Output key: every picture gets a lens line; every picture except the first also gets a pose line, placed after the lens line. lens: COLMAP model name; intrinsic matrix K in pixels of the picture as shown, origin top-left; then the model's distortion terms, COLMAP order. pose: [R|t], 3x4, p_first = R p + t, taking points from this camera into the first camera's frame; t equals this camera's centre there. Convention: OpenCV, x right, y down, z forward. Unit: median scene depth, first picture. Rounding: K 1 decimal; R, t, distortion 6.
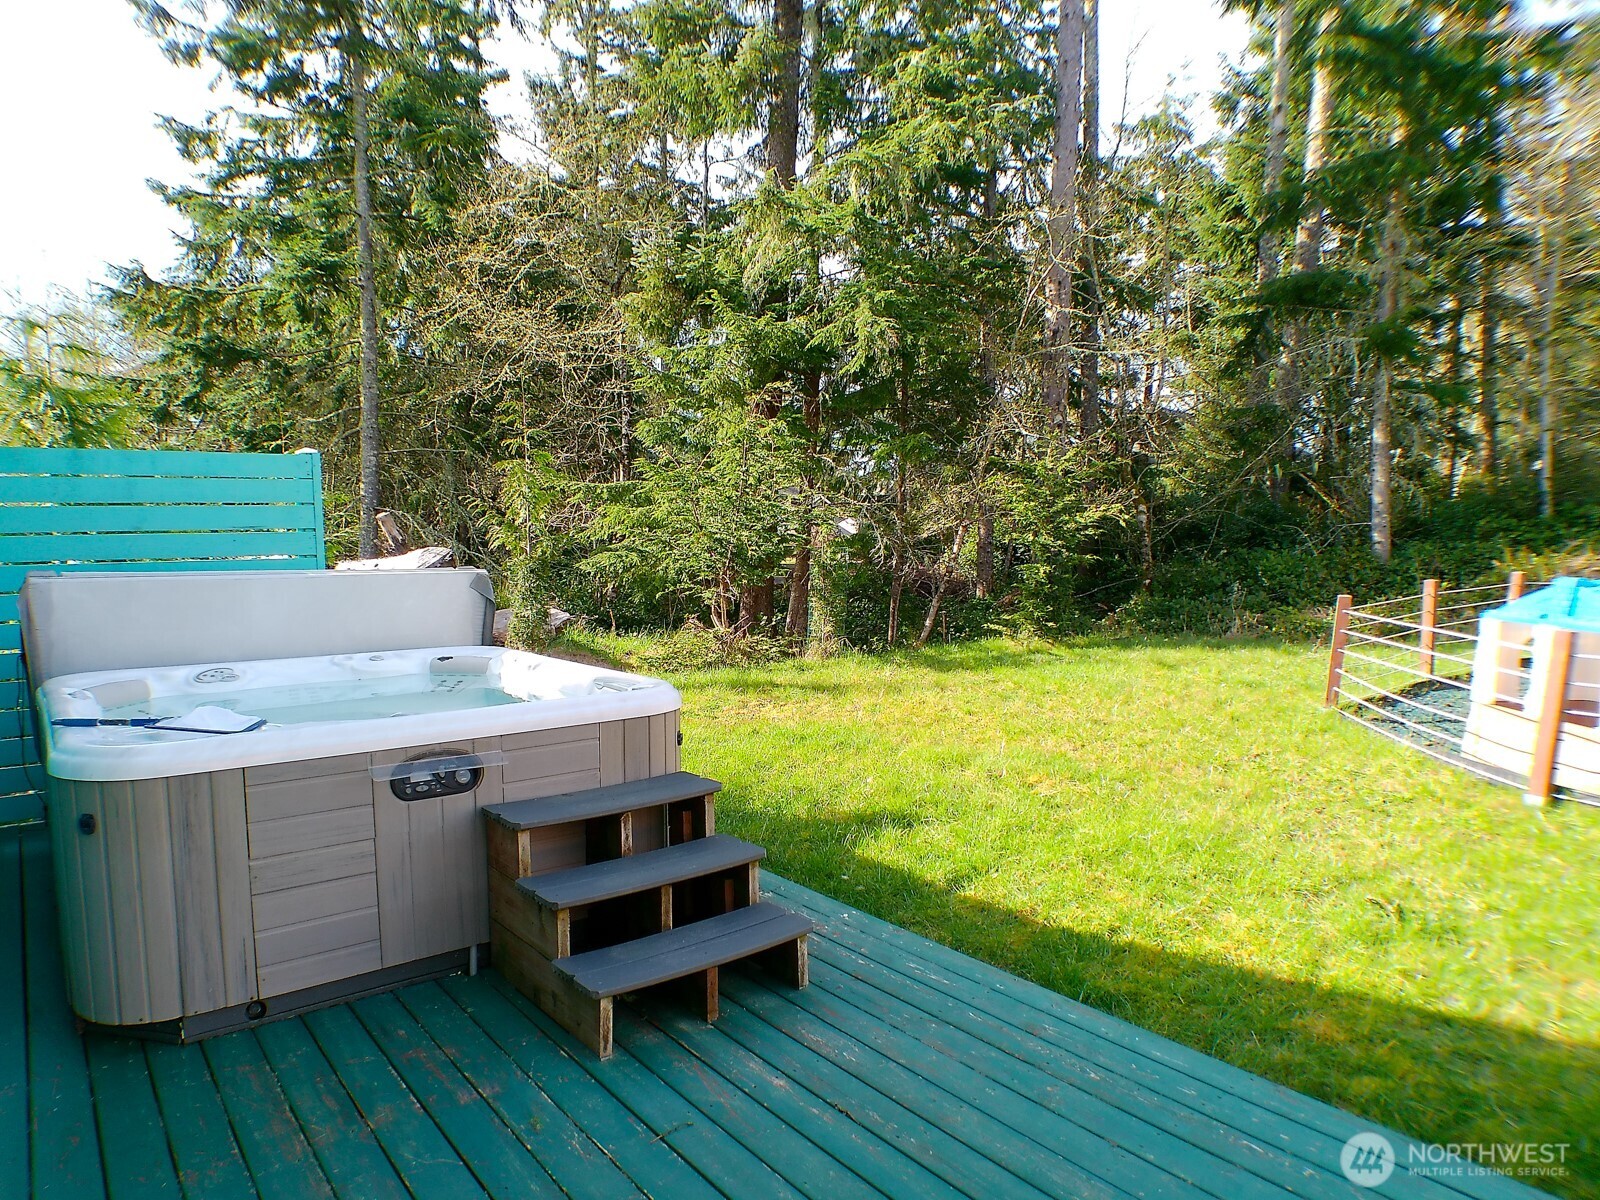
lens RADIAL K [[992.0, 0, 803.8], [0, 992.0, 665.5], [0, 0, 1]] dist [-0.045281, -0.001744]
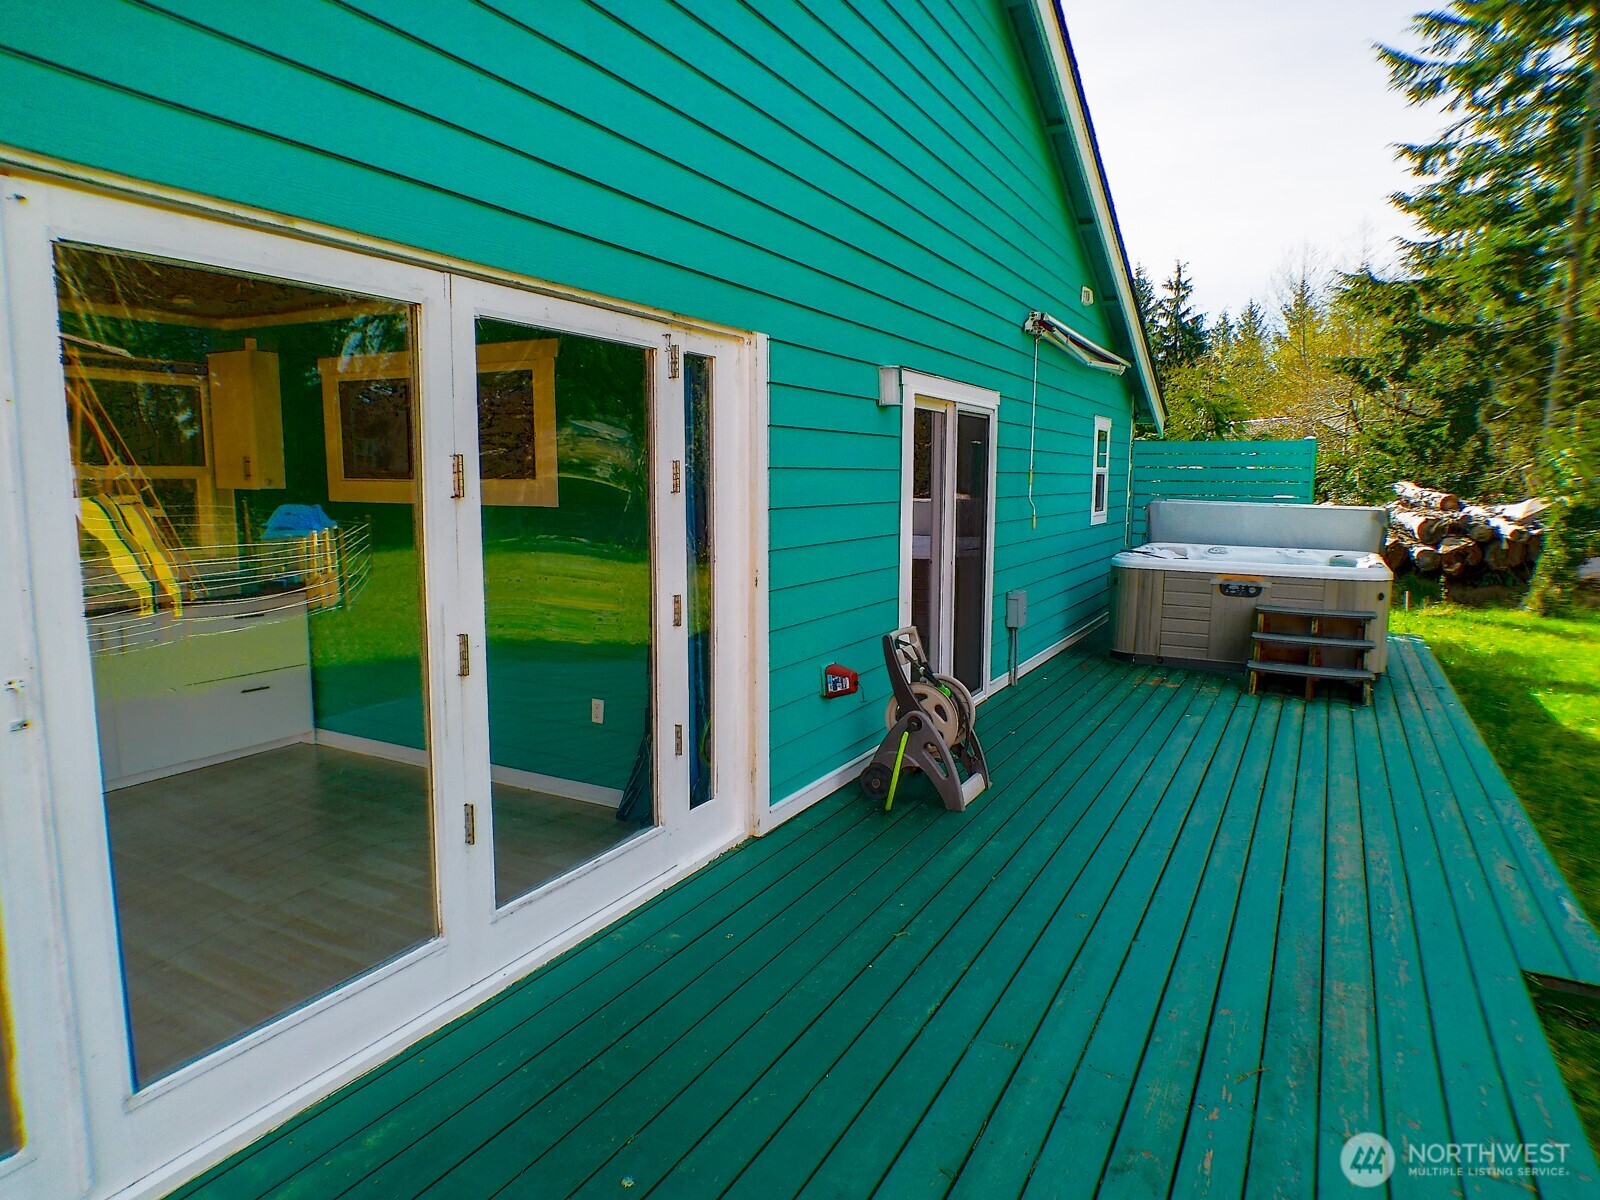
lens RADIAL K [[1015.7, 0, 800.0], [0, 1015.7, 600.0], [0, 0, 1]] dist [-0.118866, 0.067397]
pose [[0.380264, 0.131355, -0.915503, 0.265945], [-0.138463, 0.986793, 0.084071, 0.016665], [0.914454, 0.094794, 0.393430, -0.169306]]
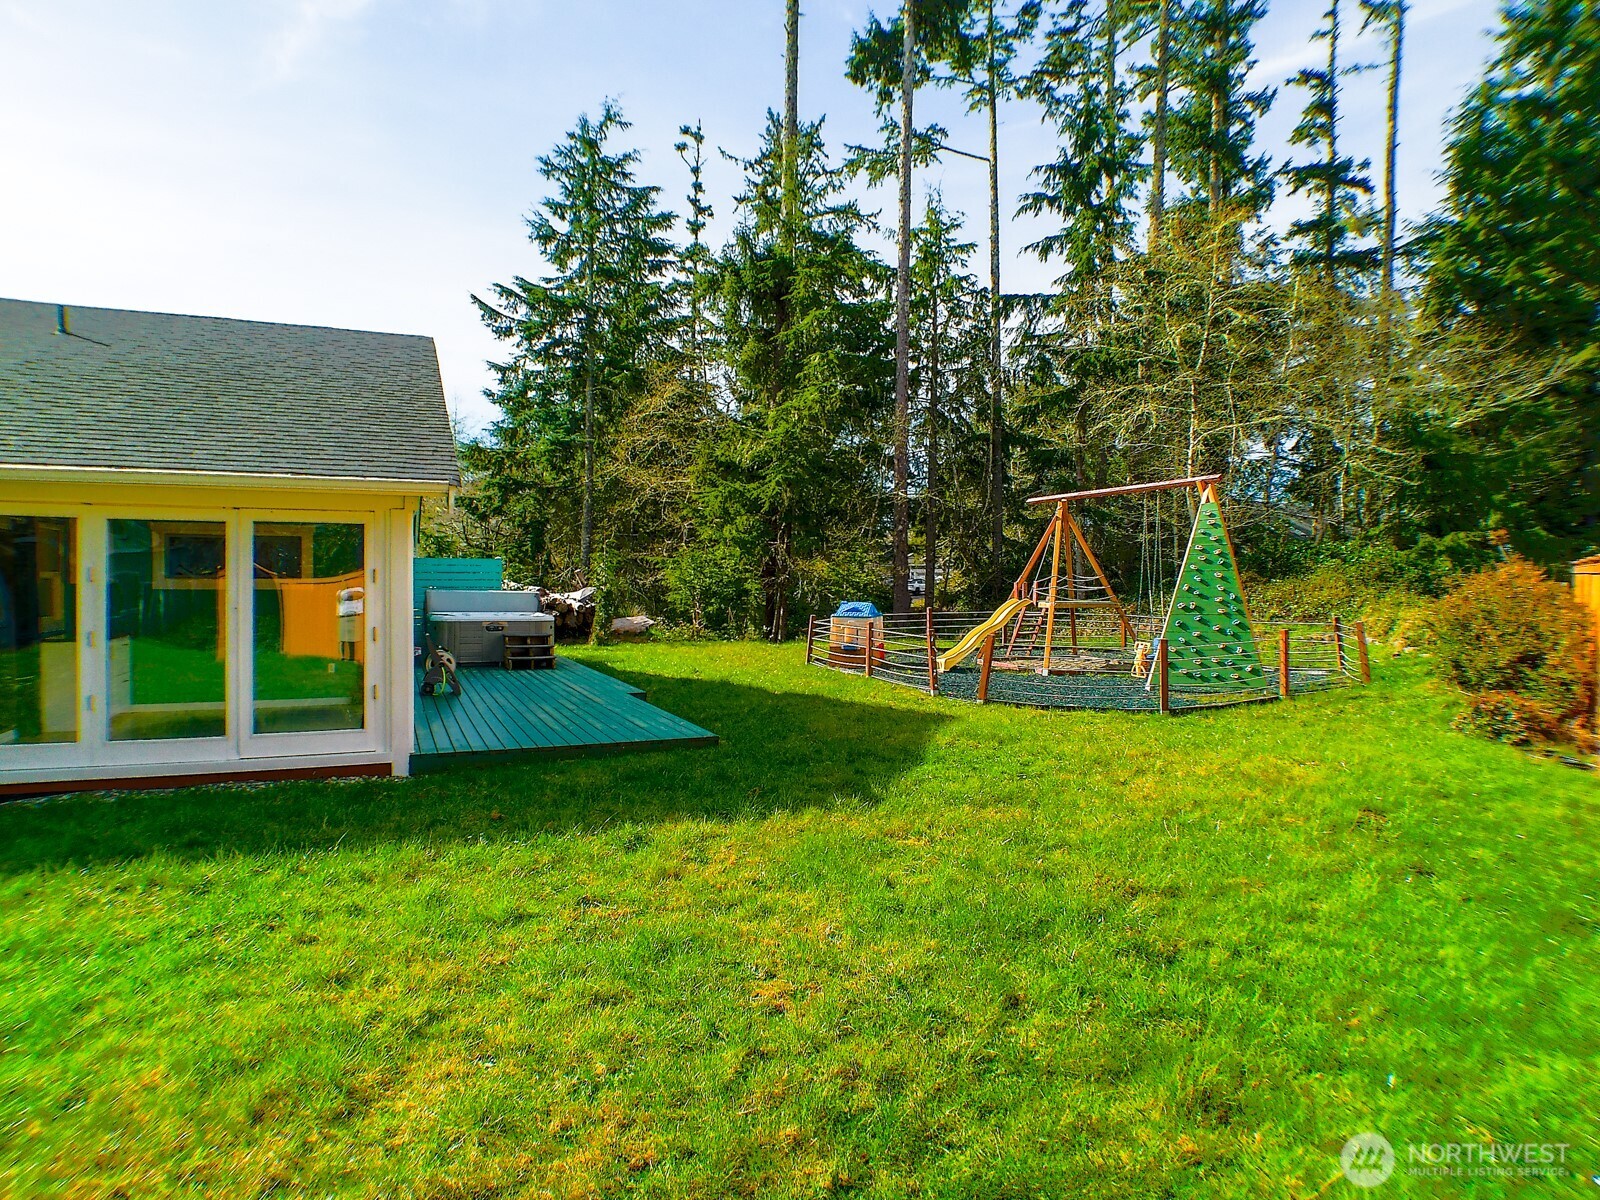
lens RADIAL K [[1008.7, 0, 800.9], [0, 1008.7, 614.2], [0, 0, 1]] dist [-0.029976, -0.001401]
pose [[0.957293, 0.029336, -0.287628, 0.526645], [-0.059239, 0.993635, -0.095815, 0.088301], [0.282987, 0.108762, 0.952937, -0.707067]]
